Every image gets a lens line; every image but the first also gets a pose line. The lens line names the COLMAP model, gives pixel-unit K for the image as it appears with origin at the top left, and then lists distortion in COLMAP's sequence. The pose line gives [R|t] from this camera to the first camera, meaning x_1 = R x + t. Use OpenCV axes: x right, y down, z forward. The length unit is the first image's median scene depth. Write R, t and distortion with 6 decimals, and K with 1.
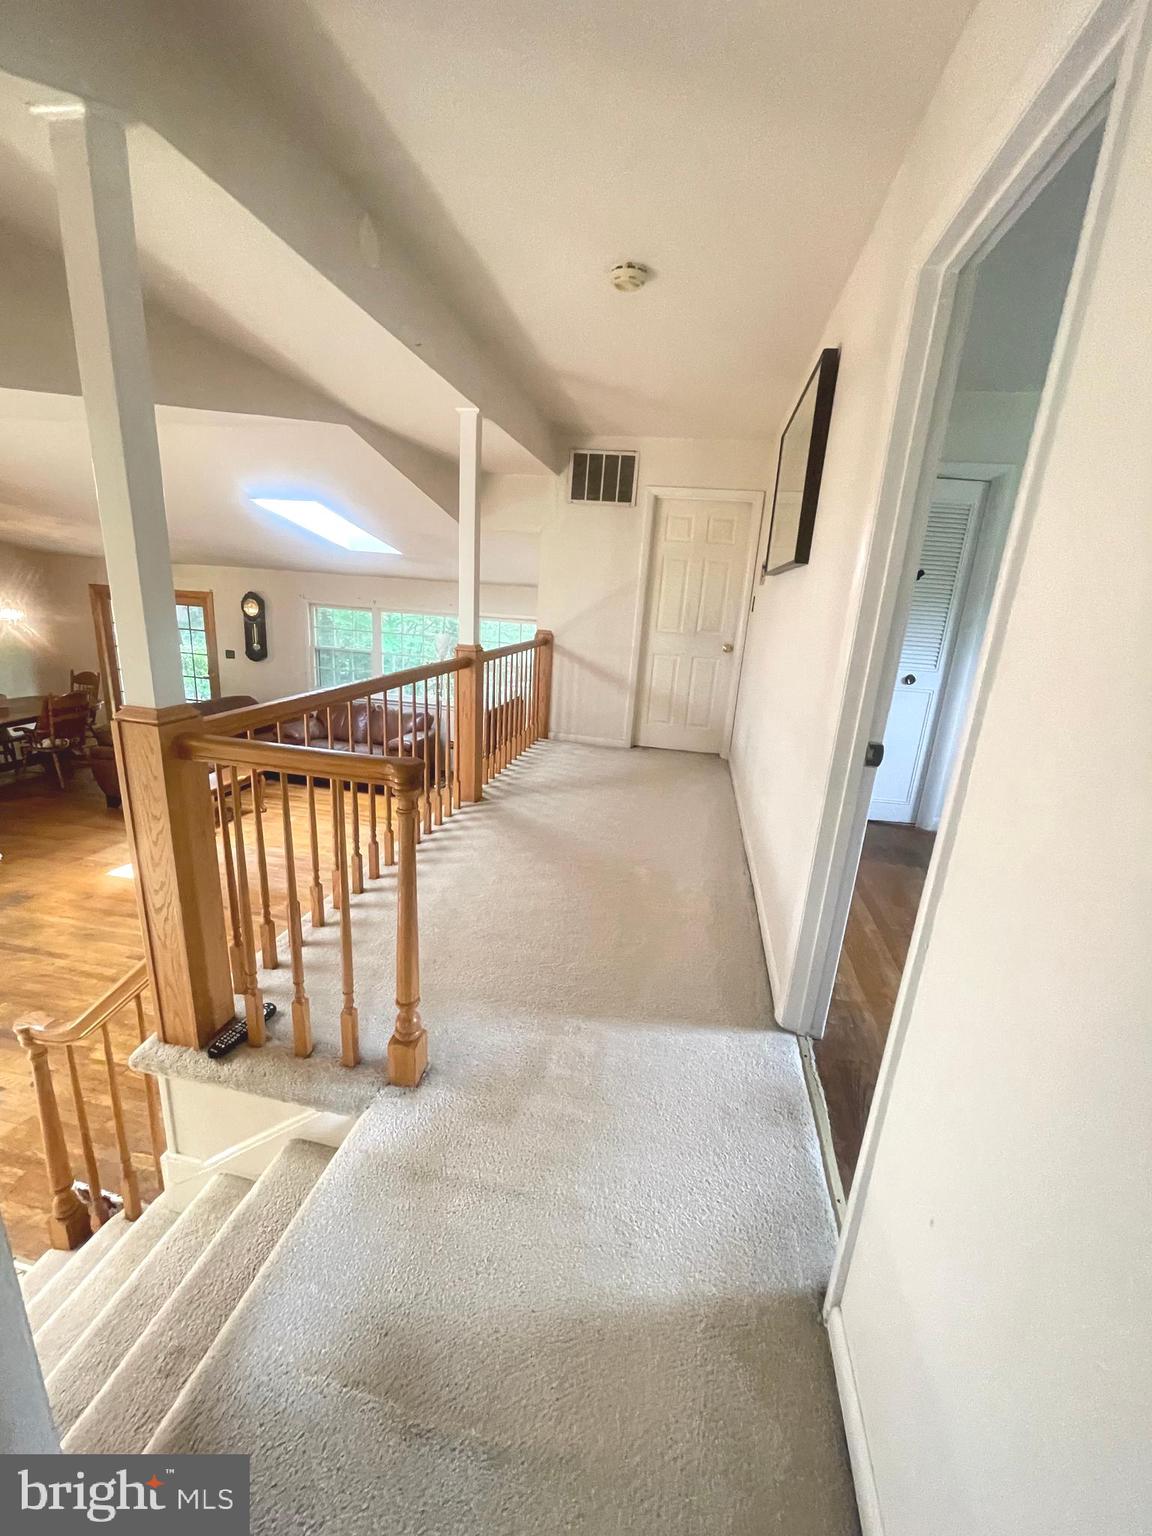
lens RADIAL K [[620.3, 0, 583.5], [0, 620.3, 764.6], [0, 0, 1]] dist [-0.001258, -0.000319]
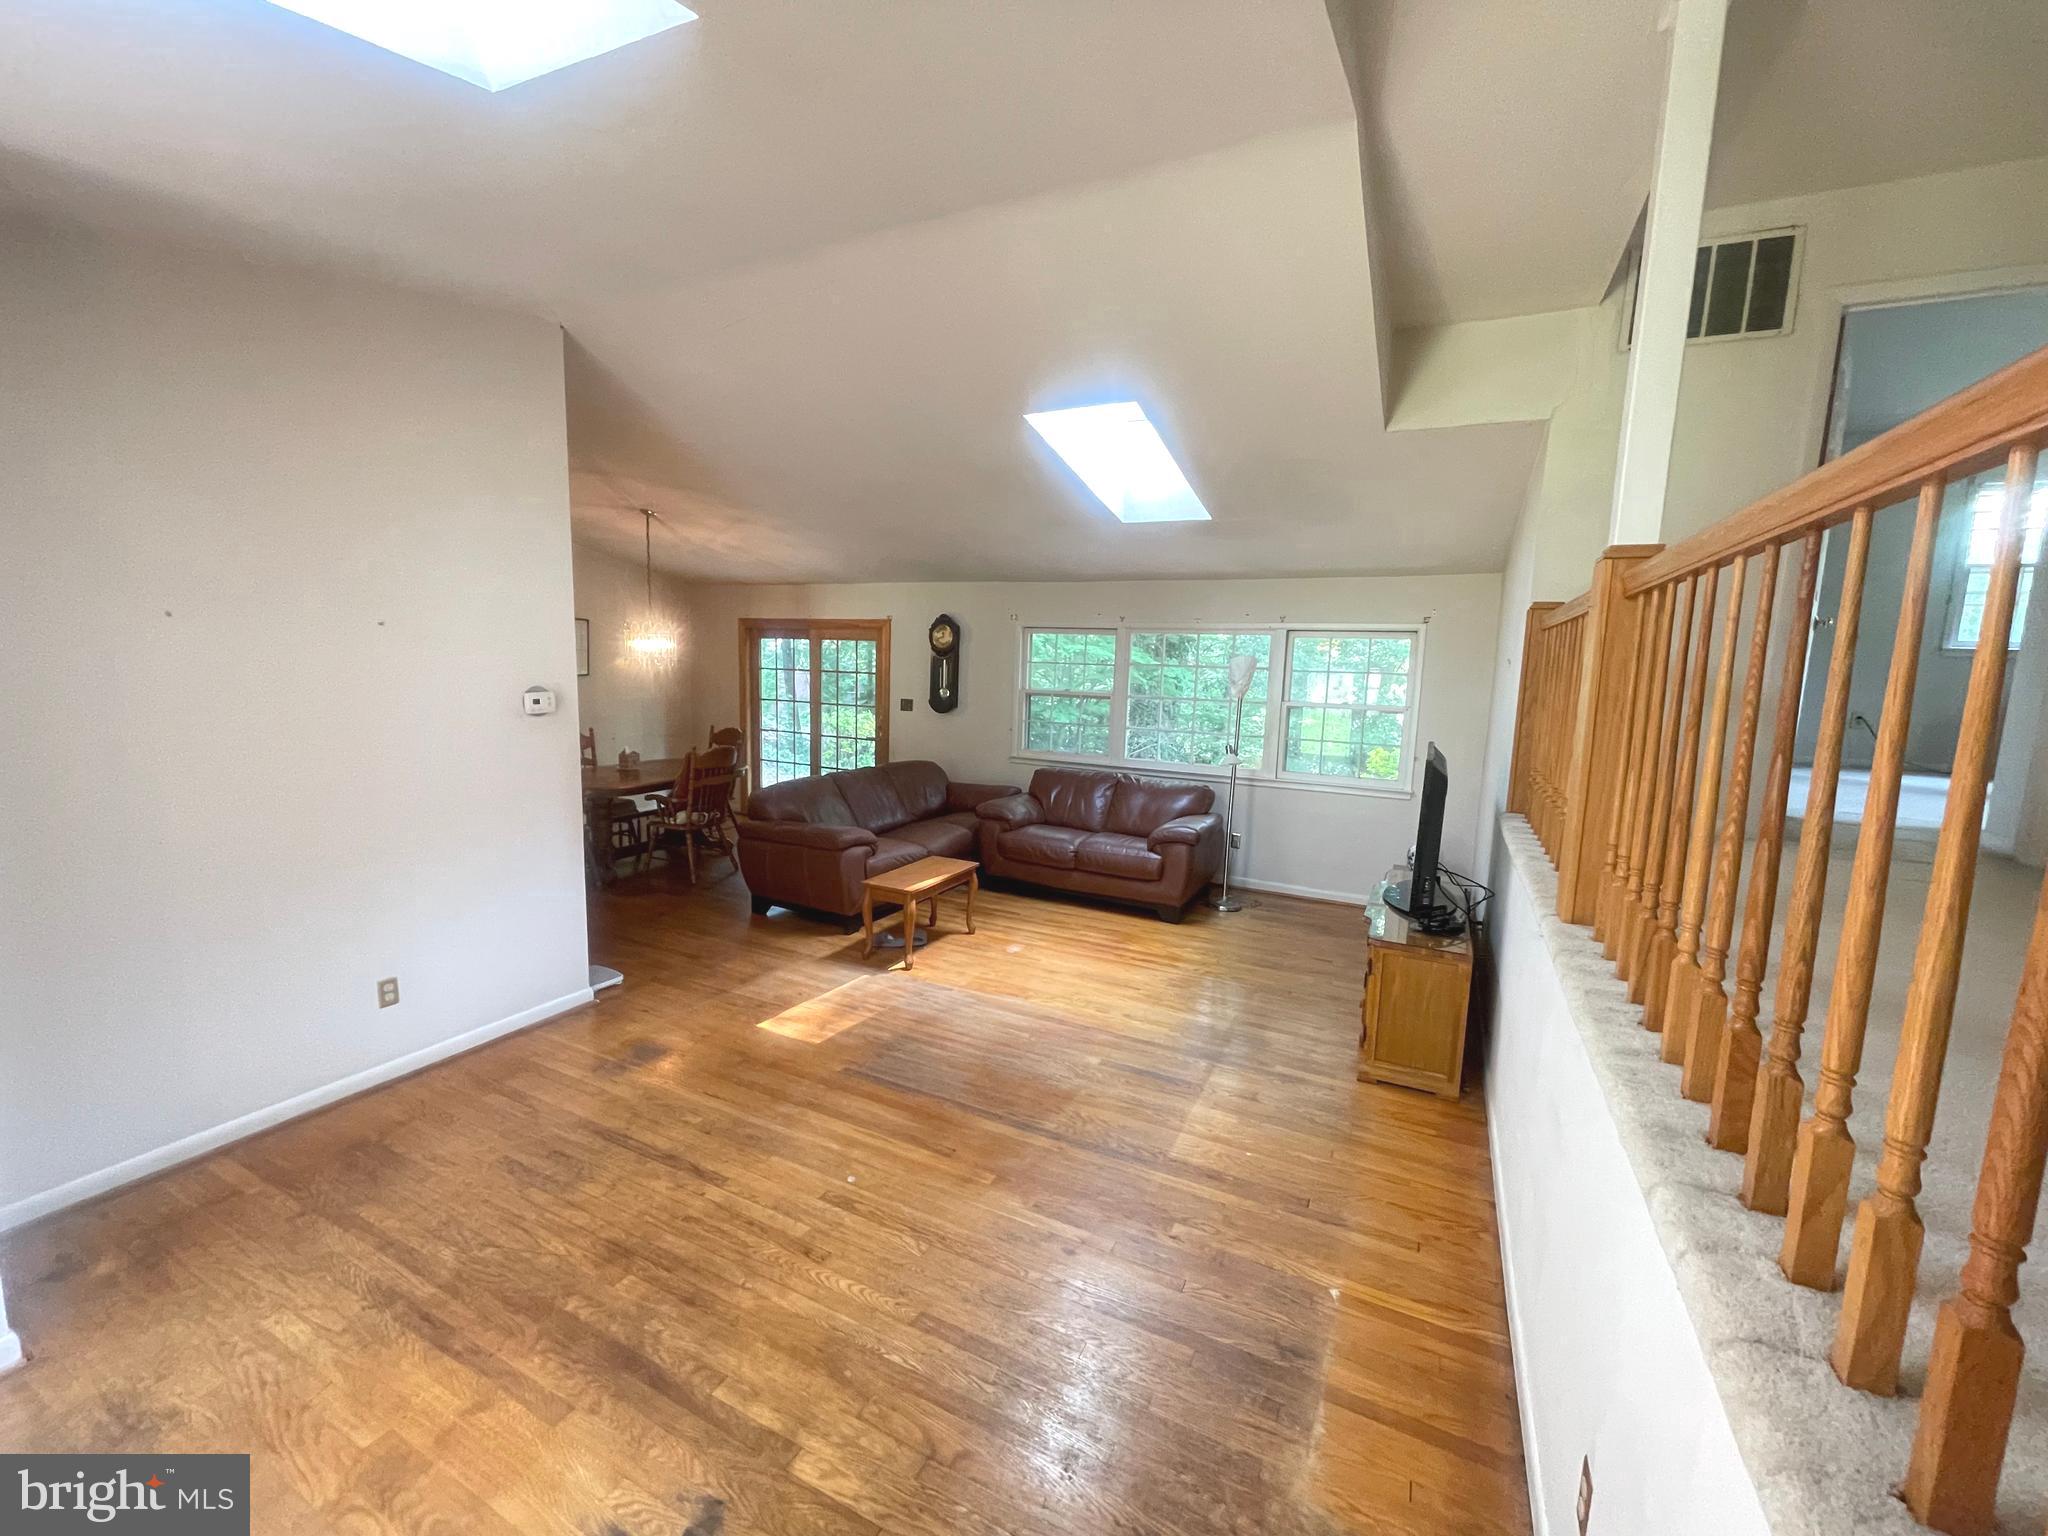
lens RADIAL K [[827.1, 0, 1019.8], [0, 827.1, 761.6], [0, 0, 1]] dist [-0.001258, -0.000319]
pose [[0.959676, 0.000889, -0.281106, -0.211991], [-0.046265, 0.986858, -0.154824, 0.028506], [0.277274, 0.161586, 0.947106, 0.184533]]
